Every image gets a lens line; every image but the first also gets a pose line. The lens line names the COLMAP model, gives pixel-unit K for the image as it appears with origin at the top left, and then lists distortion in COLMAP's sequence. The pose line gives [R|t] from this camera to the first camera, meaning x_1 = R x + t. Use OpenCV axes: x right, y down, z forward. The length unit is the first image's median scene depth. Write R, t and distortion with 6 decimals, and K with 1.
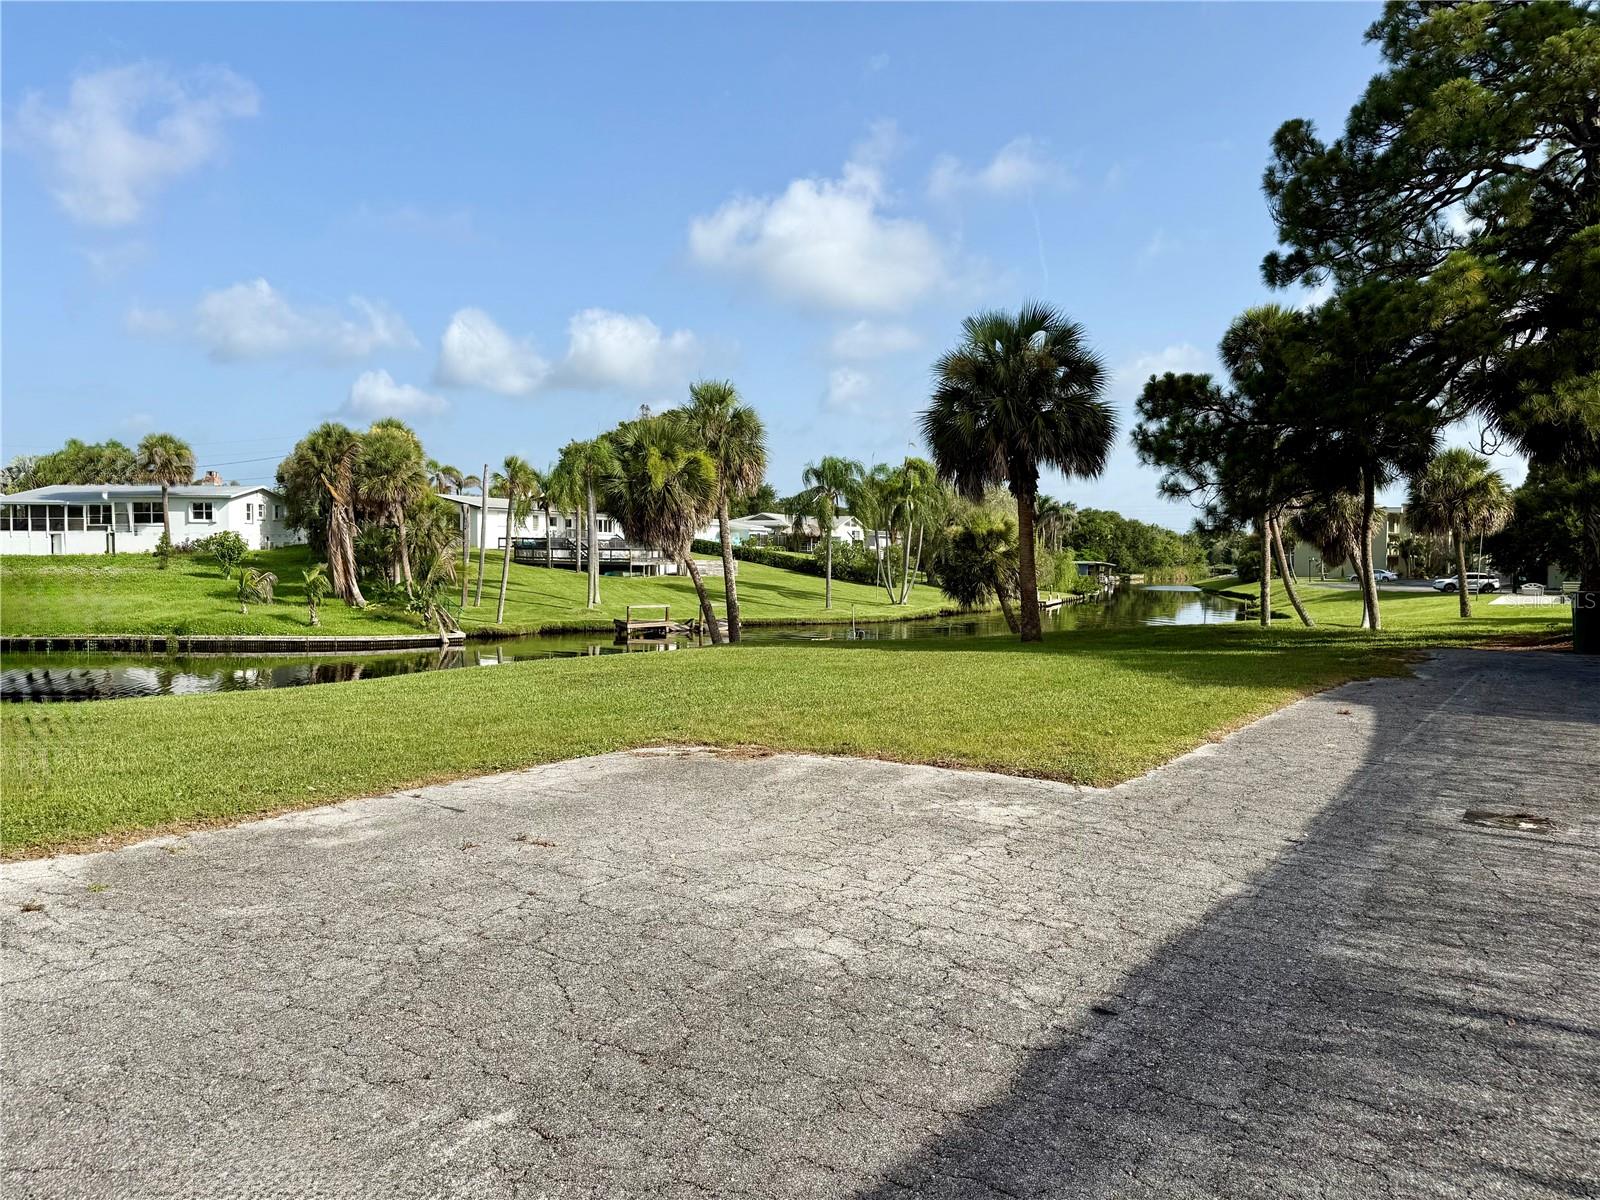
lens RADIAL K [[1133.8, 0, 796.9], [0, 1133.8, 611.6], [0, 0, 1]] dist [0.087772, -0.120473]
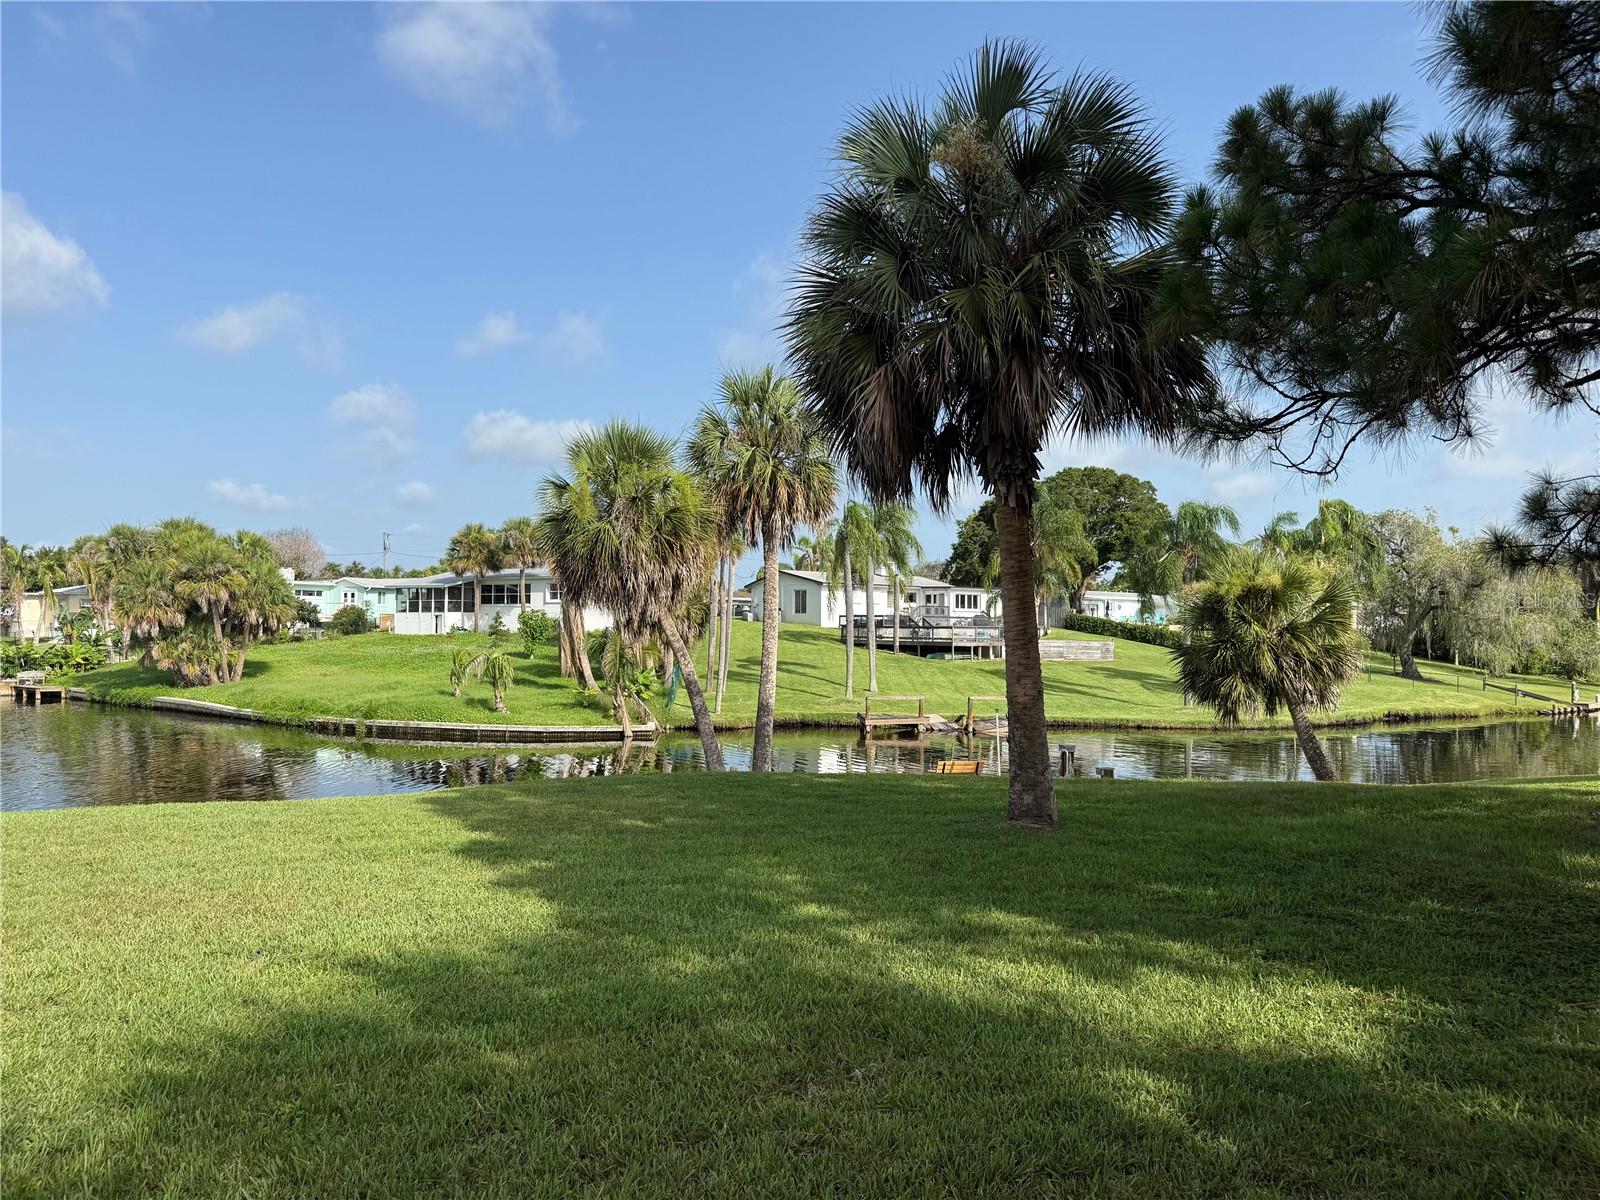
lens RADIAL K [[1133.8, 0, 796.9], [0, 1133.8, 611.6], [0, 0, 1]] dist [0.087772, -0.120473]
pose [[0.902271, -0.008852, -0.431079, 0.164734], [-0.022136, 0.997520, -0.066813, -0.011155], [0.430602, 0.069826, 0.899837, 0.292574]]
